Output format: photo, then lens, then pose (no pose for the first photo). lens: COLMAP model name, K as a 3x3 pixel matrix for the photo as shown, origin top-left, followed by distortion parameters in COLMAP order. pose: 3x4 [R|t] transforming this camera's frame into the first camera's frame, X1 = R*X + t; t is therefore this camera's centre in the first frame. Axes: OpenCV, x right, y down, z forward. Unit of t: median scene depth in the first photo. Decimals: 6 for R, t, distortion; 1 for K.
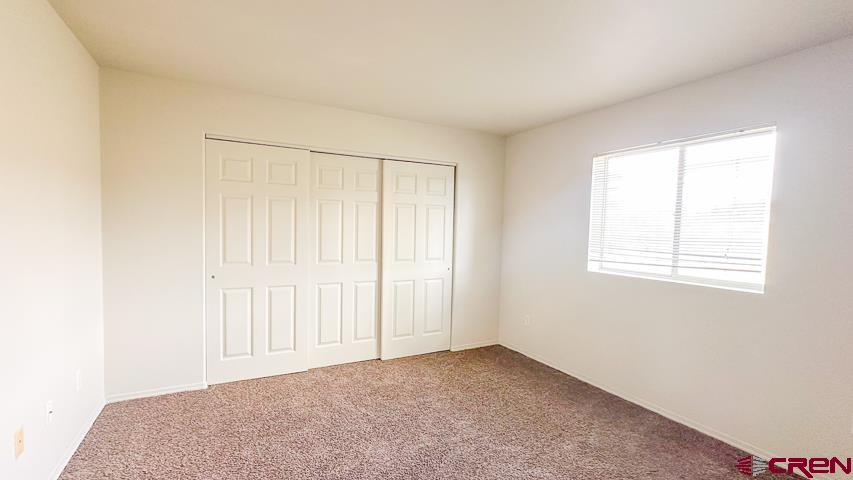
lens RADIAL K [[383.0, 0, 435.3], [0, 383.0, 247.5], [0, 0, 1]] dist [0.001318, 0.000274]
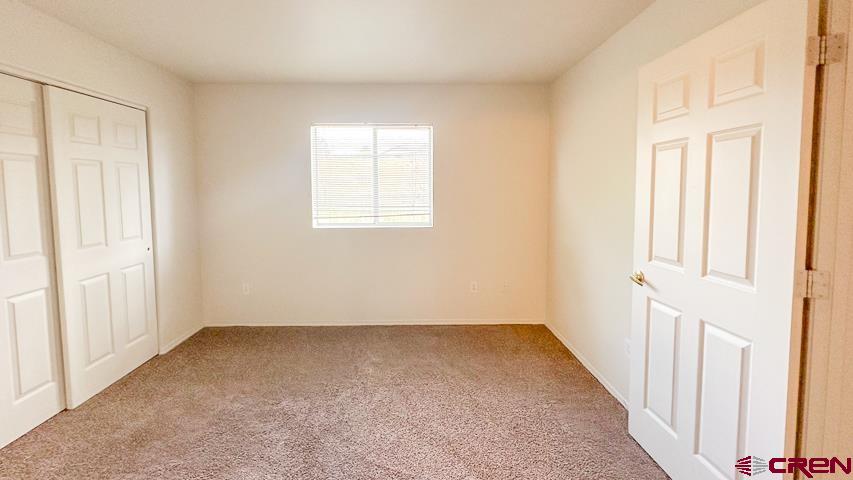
lens RADIAL K [[383.0, 0, 417.3], [0, 383.0, 217.8], [0, 0, 1]] dist [0.001318, 0.000274]
pose [[0.449700, -0.094208, 0.888197, -0.416433], [0.060908, 0.995342, 0.074734, -0.030421], [-0.891100, 0.020491, 0.453343, 0.205724]]
